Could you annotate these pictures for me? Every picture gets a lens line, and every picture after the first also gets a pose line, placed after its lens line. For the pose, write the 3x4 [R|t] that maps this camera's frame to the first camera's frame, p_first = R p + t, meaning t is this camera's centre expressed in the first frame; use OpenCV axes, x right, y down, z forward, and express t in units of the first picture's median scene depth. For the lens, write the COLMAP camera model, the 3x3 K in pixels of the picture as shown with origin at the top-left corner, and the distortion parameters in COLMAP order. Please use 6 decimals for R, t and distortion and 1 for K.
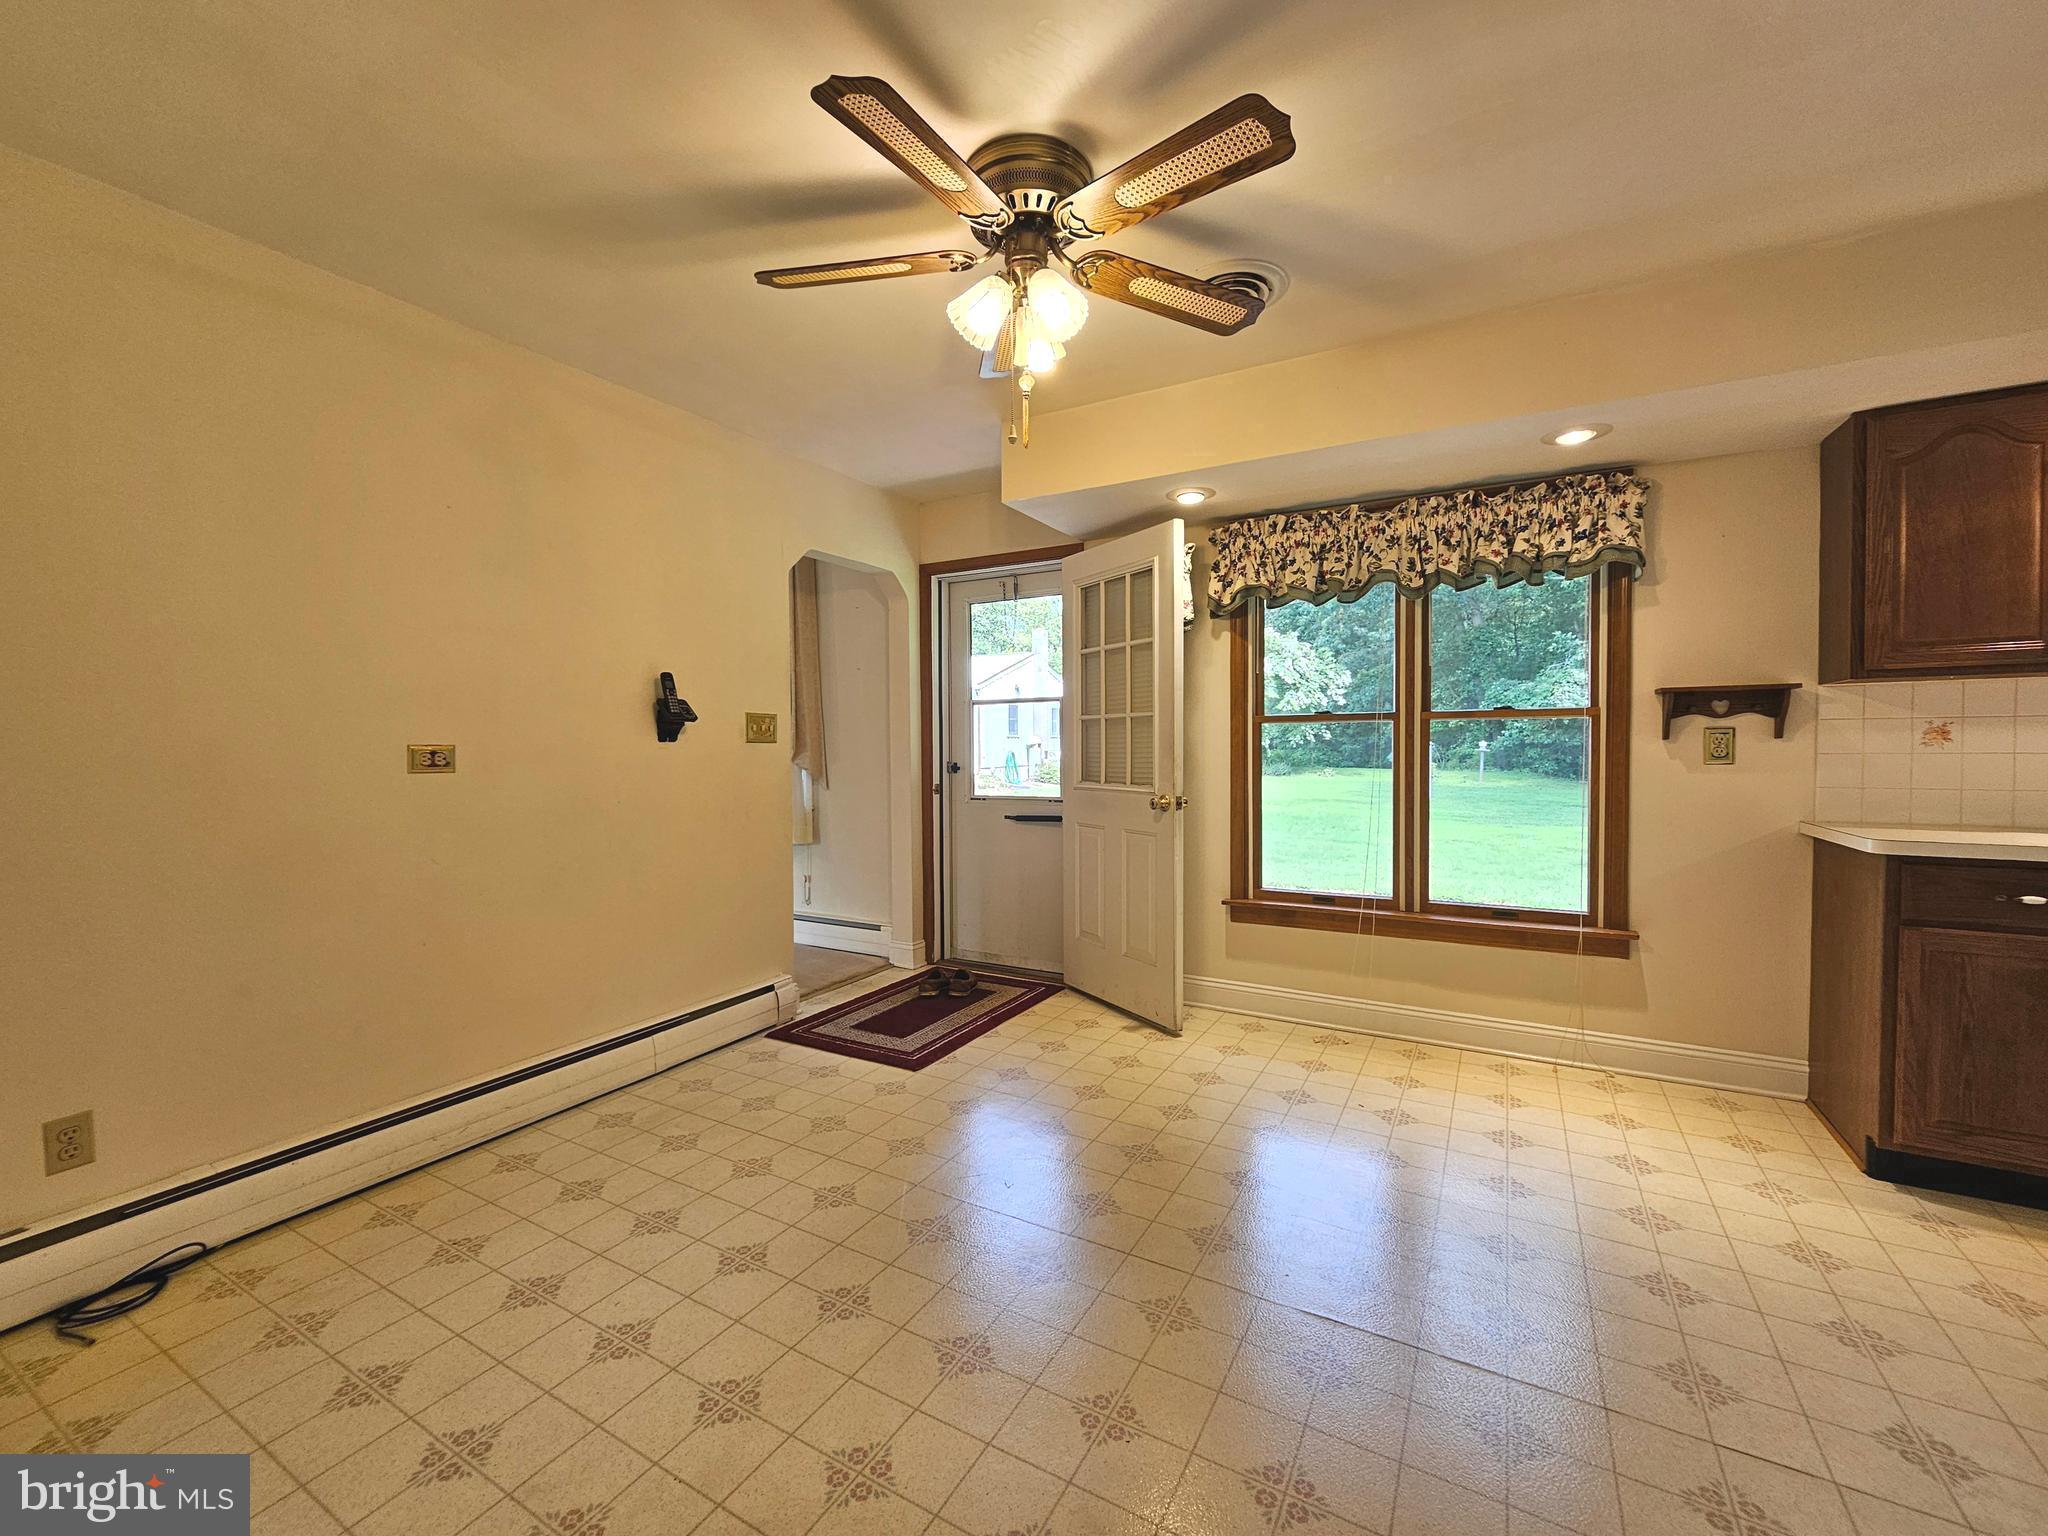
lens RADIAL K [[843.5, 0, 1019.5], [0, 843.5, 769.2], [0, 0, 1]] dist [-0.002268, -0.000120]
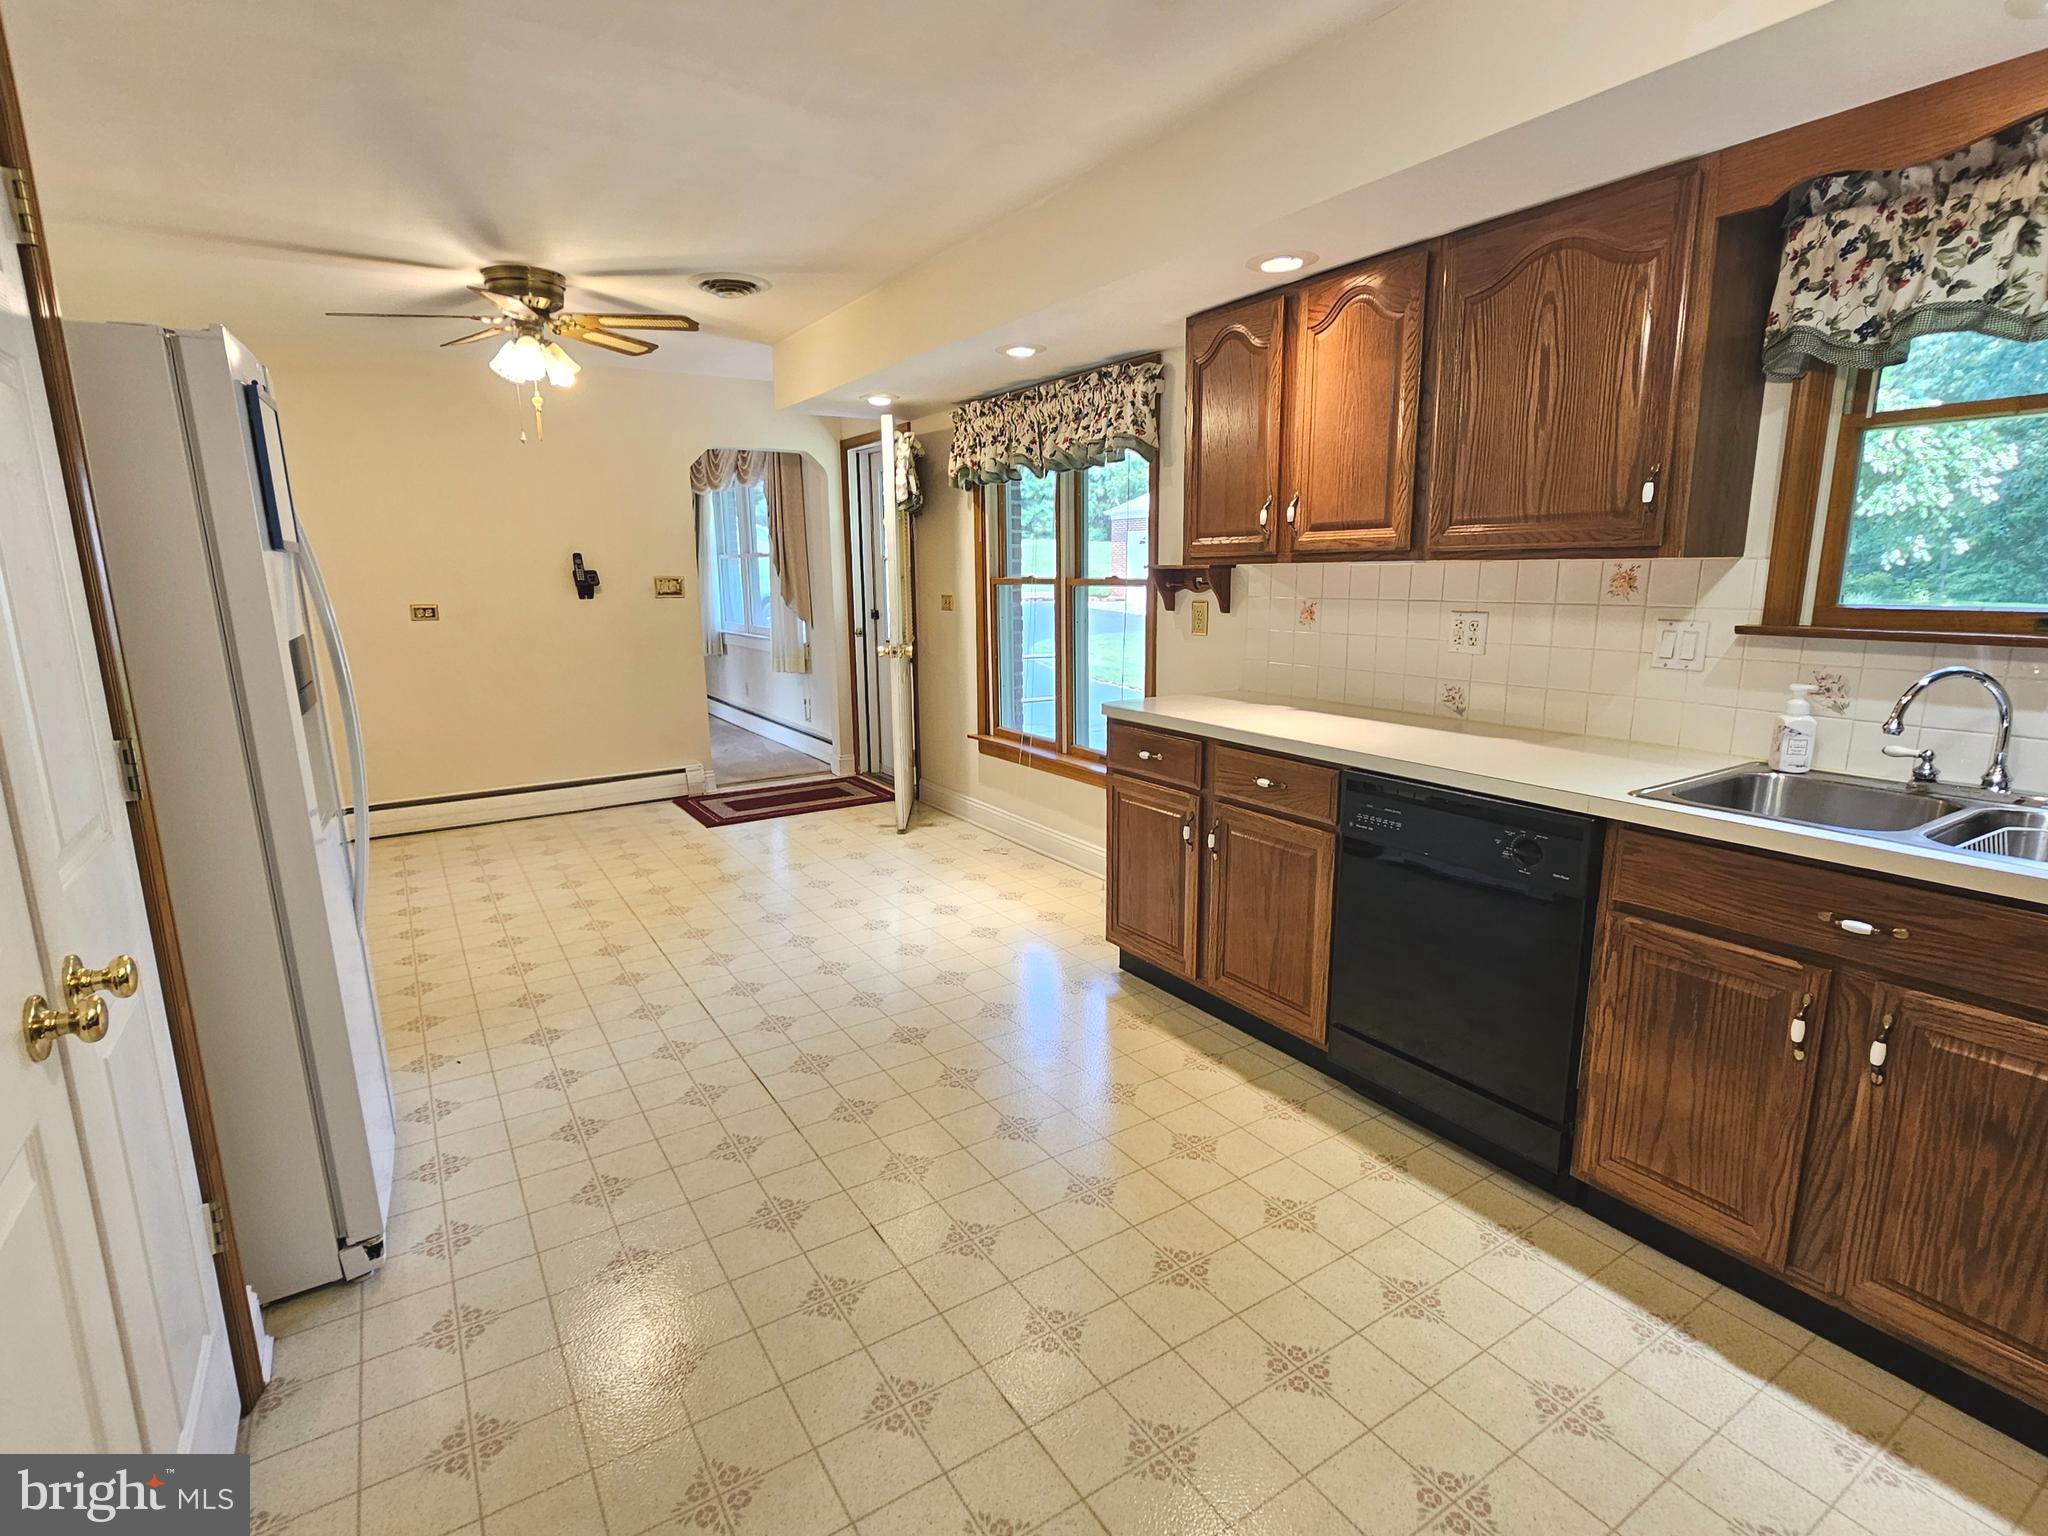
lens RADIAL K [[1009.2, 0, 1023.3], [0, 1009.2, 770.7], [0, 0, 1]] dist [0.001270, -0.000525]
pose [[0.885761, 0.090524, -0.455228, 1.182880], [-0.009964, 0.984279, 0.176342, -0.058508], [0.464034, -0.151661, 0.872738, -0.276469]]
